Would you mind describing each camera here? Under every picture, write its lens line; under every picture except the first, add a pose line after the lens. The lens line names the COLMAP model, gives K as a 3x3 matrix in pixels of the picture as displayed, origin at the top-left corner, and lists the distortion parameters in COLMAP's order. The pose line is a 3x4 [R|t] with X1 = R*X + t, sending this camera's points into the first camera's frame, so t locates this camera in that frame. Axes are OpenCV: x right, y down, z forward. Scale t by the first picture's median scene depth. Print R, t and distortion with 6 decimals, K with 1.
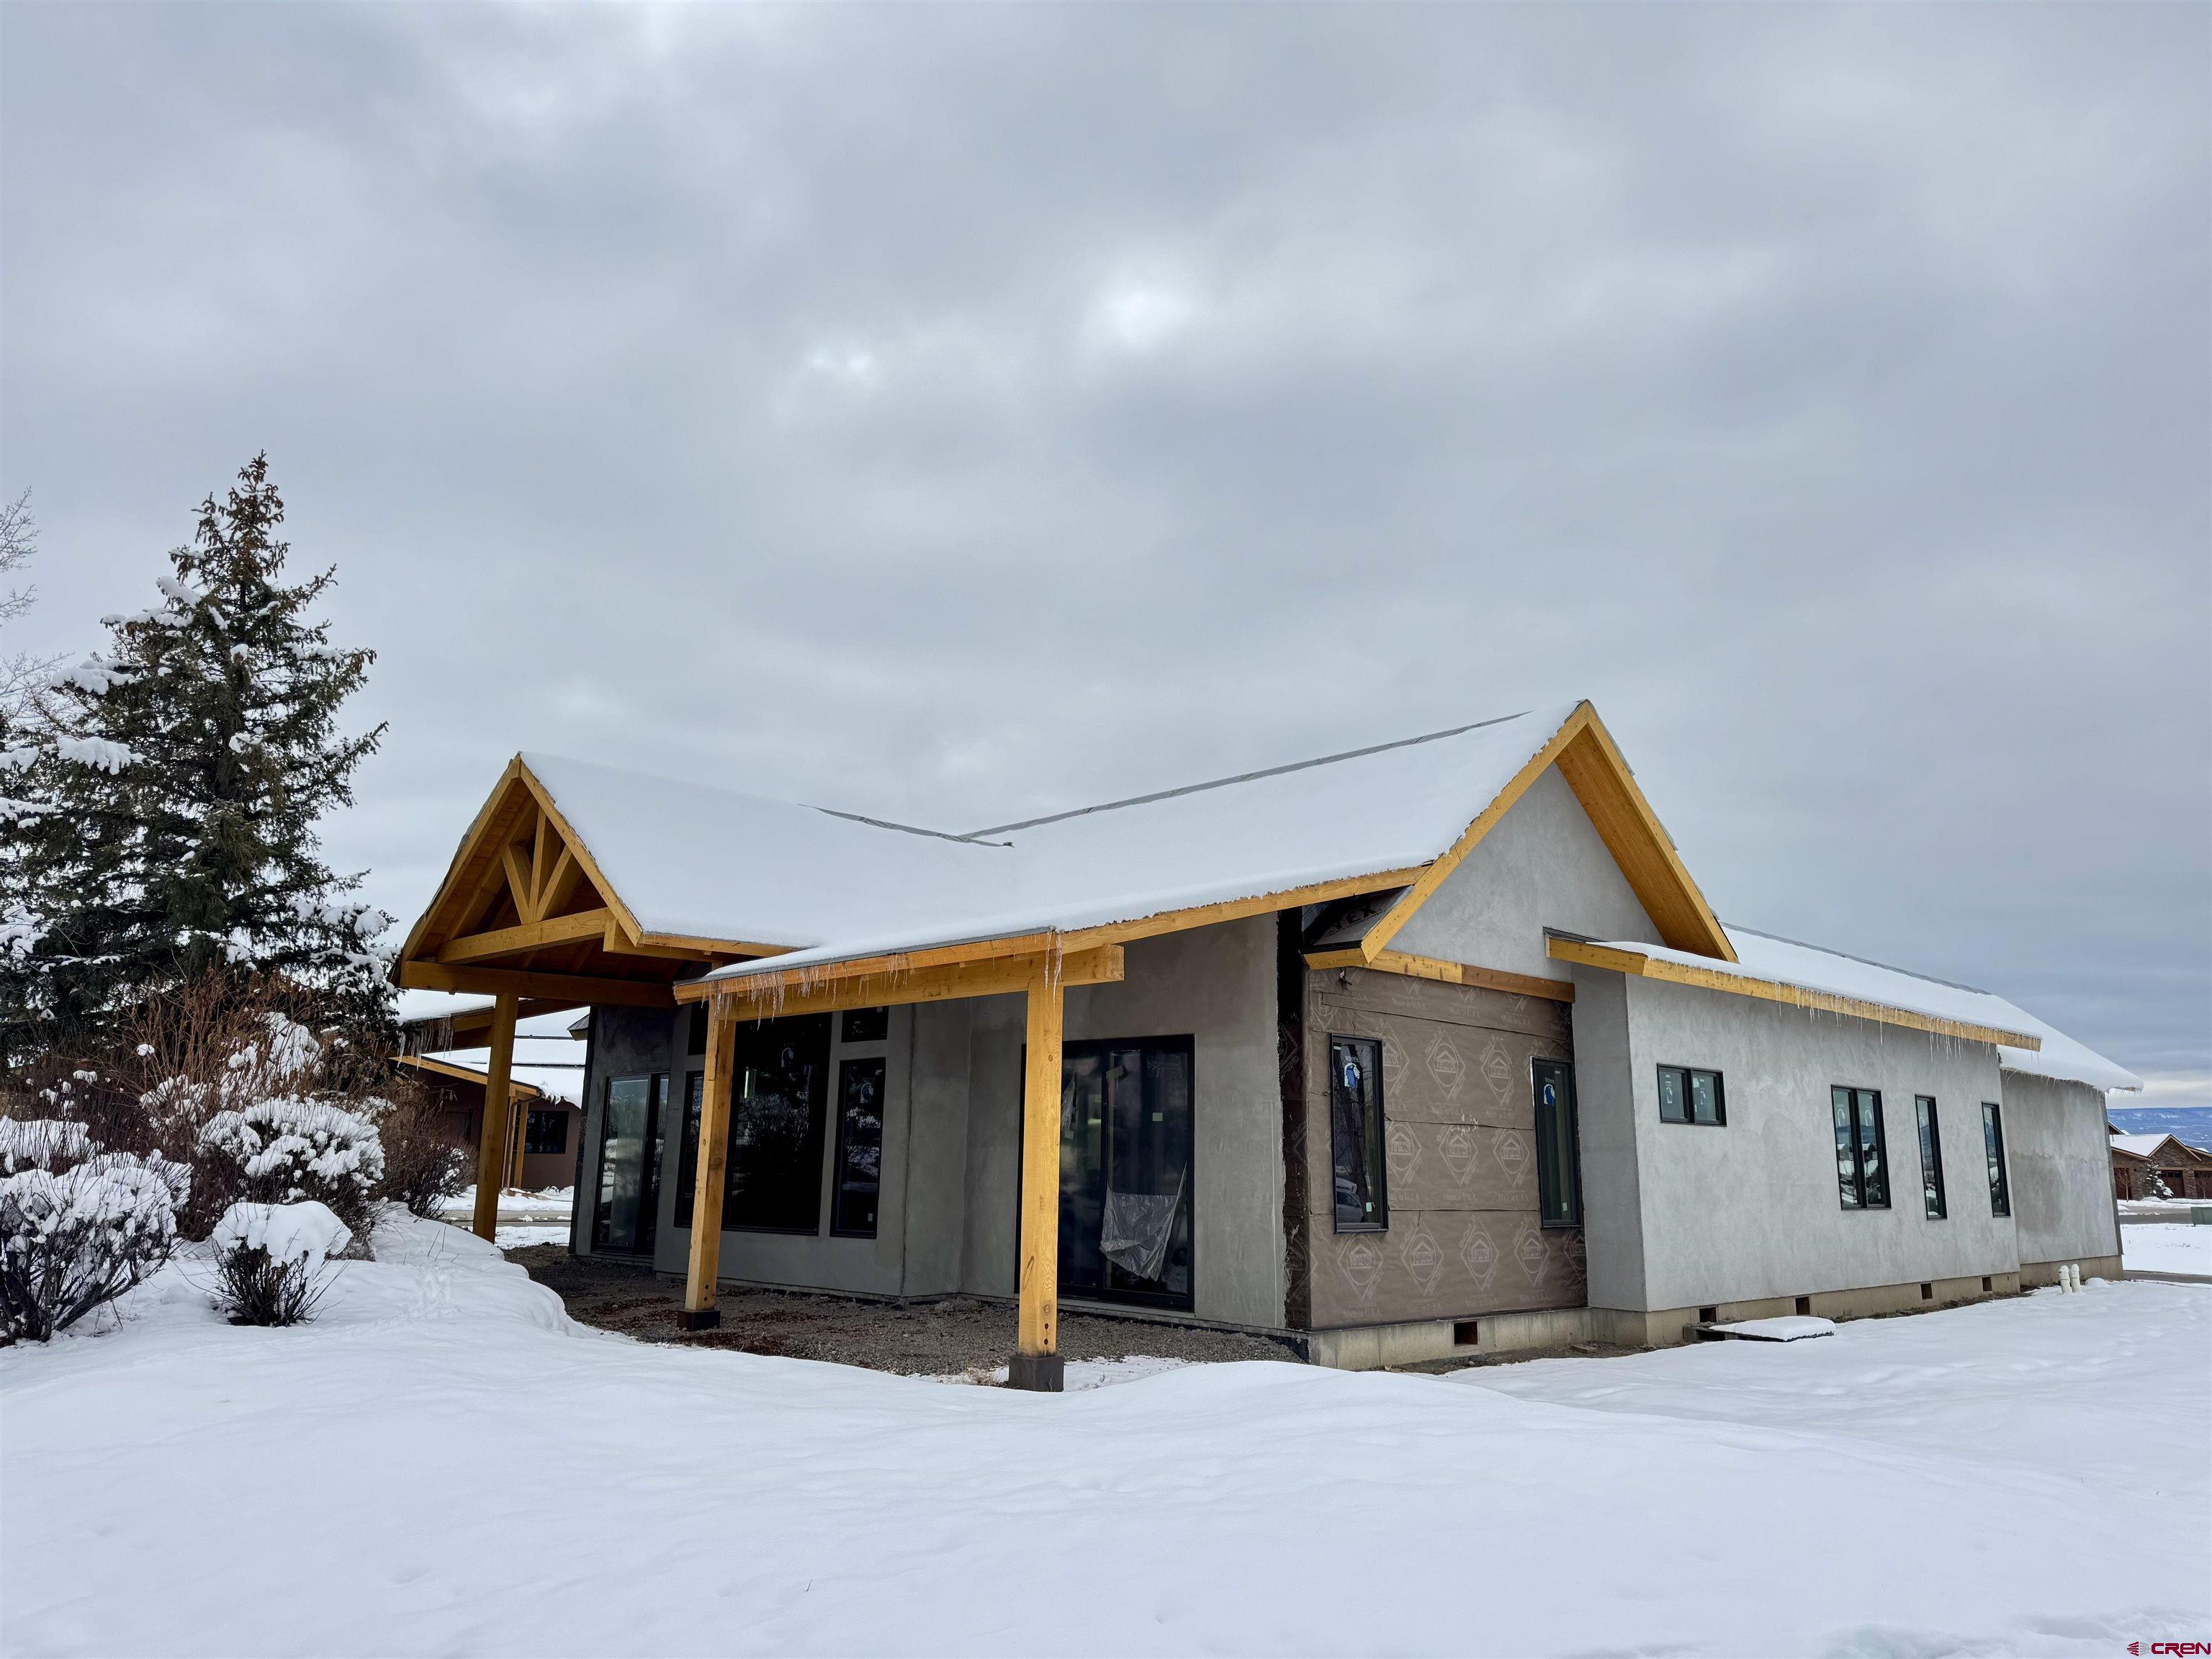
lens RADIAL K [[1647.6, 0, 1106.0], [0, 1647.6, 829.5], [0, 0, 1]] dist [0.059936, -0.078963]
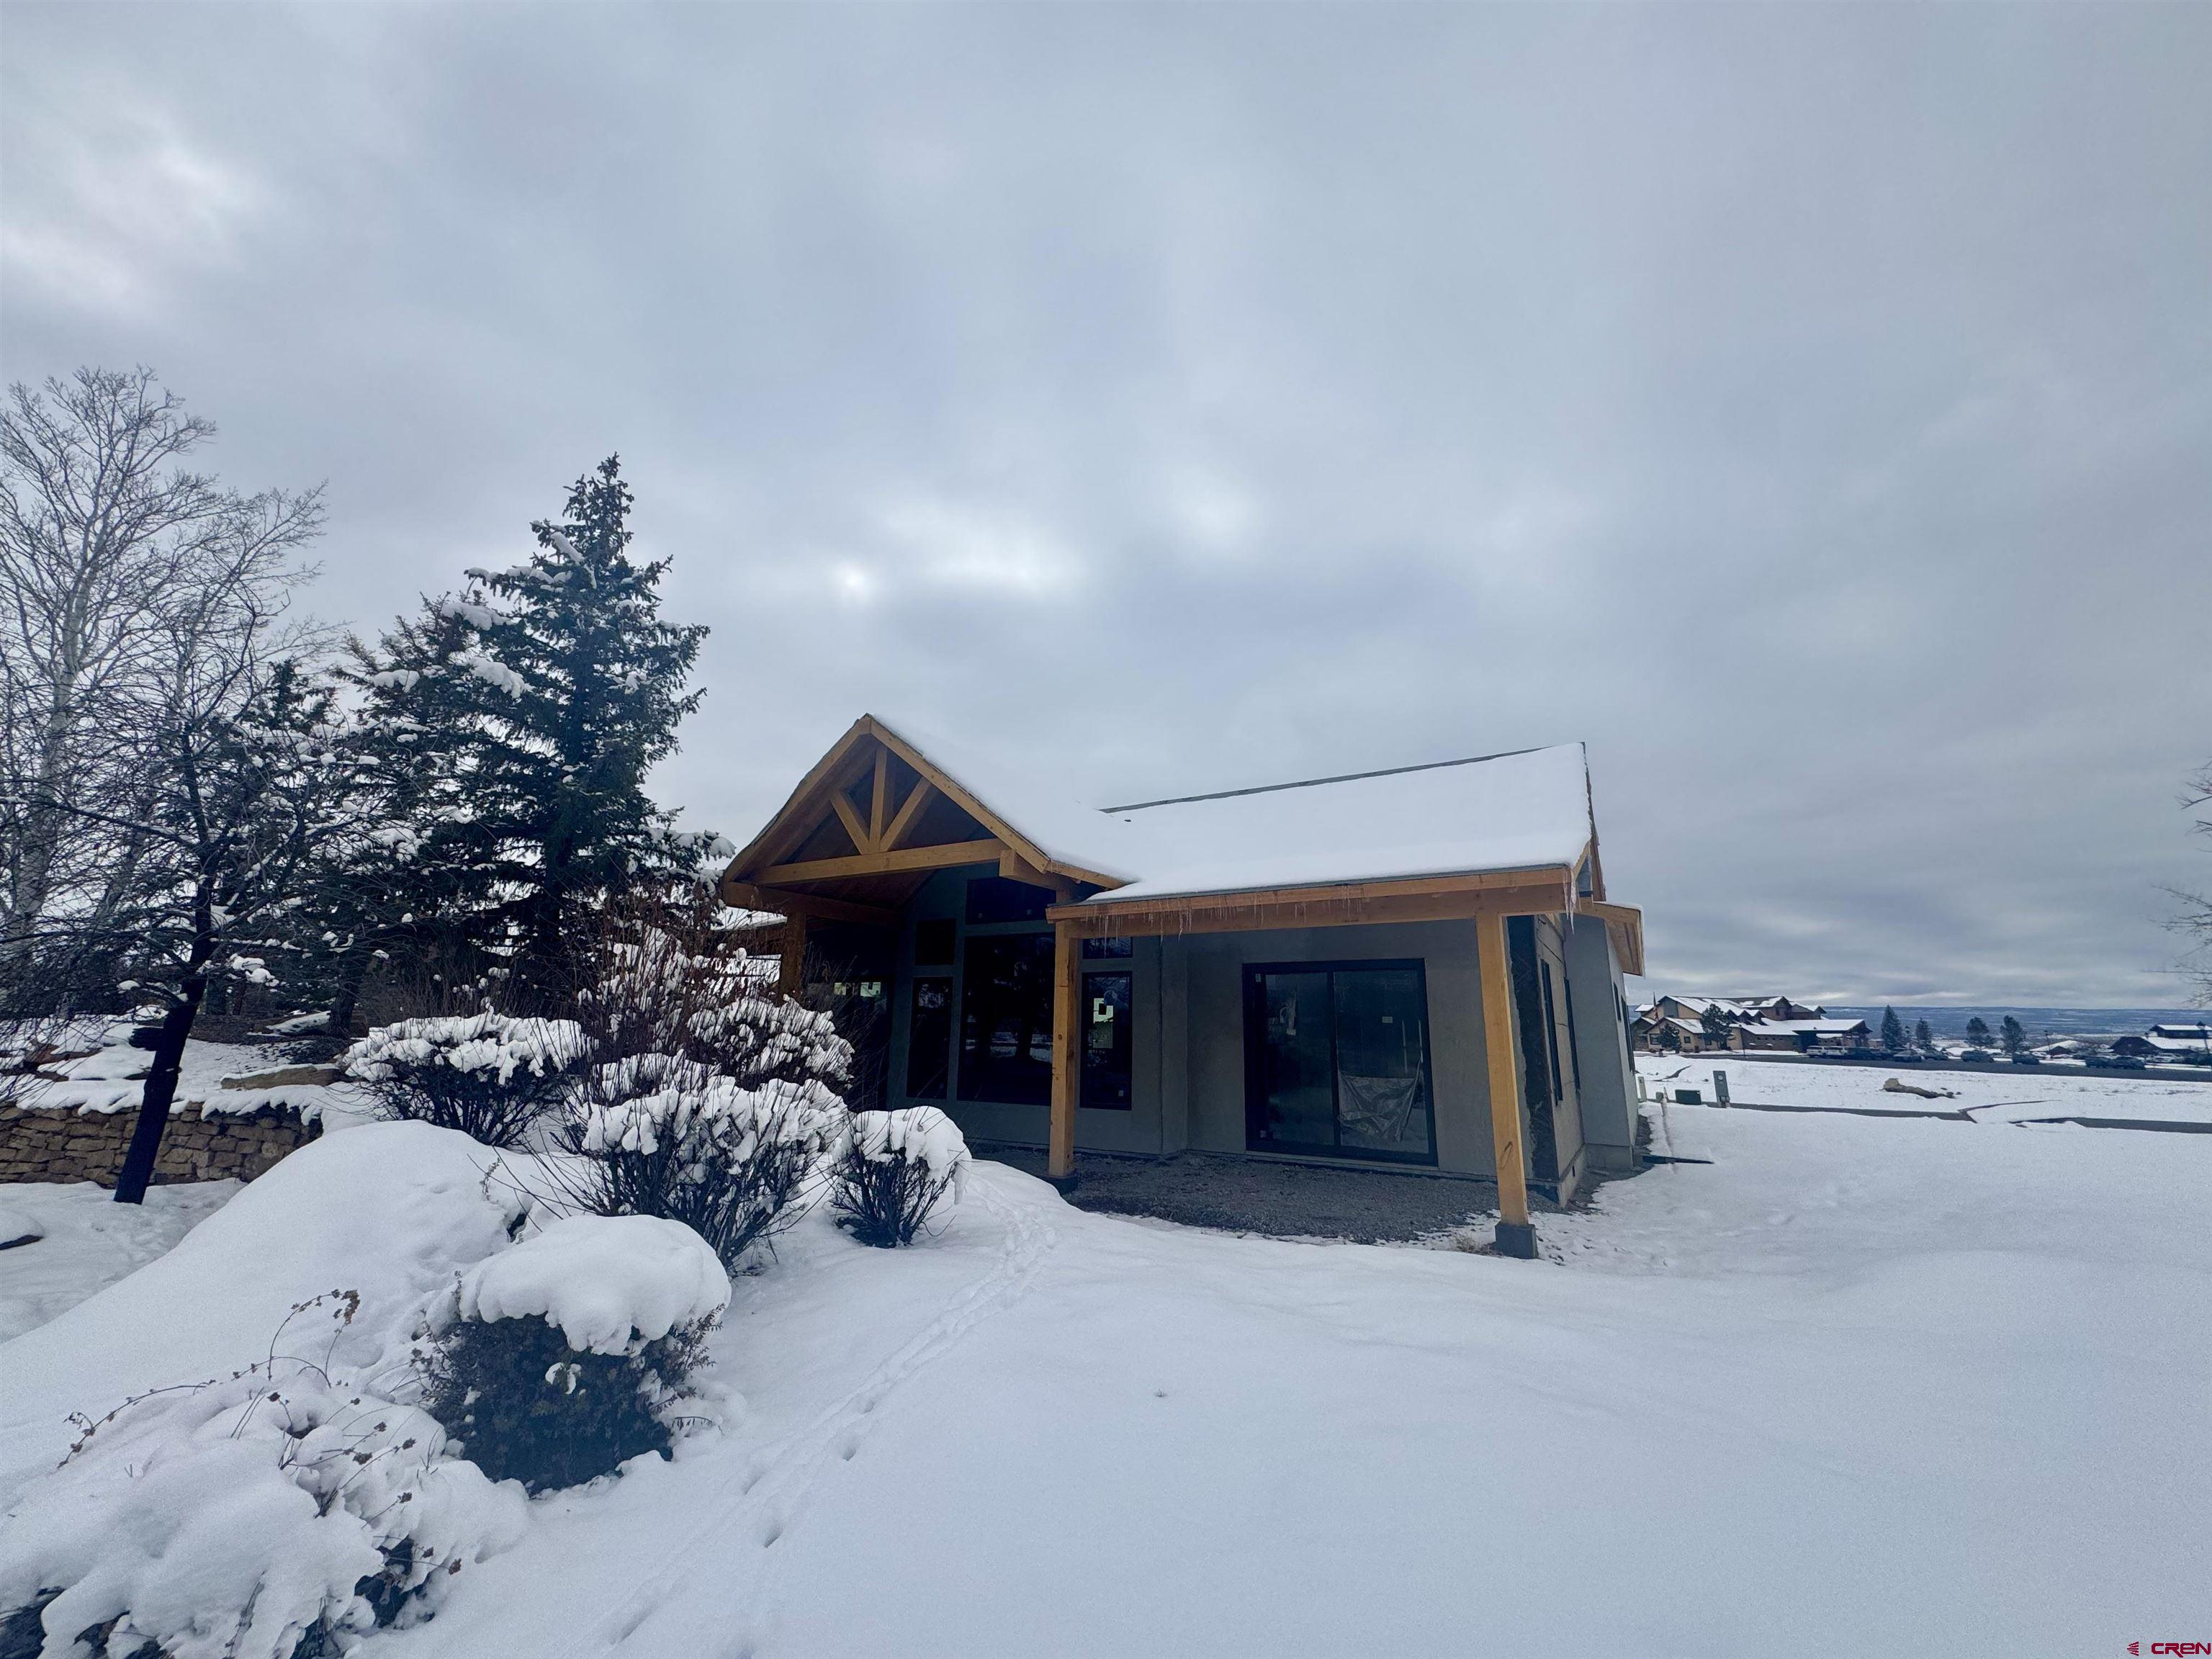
lens RADIAL K [[918.3, 0, 1106.0], [0, 918.3, 829.5], [0, 0, 1]] dist [-0.002553, -0.000163]
pose [[0.965446, 0.056842, 0.254330, -0.354185], [-0.051995, 0.998315, -0.025743, 0.046992], [-0.255365, 0.011629, 0.966775, 0.305347]]
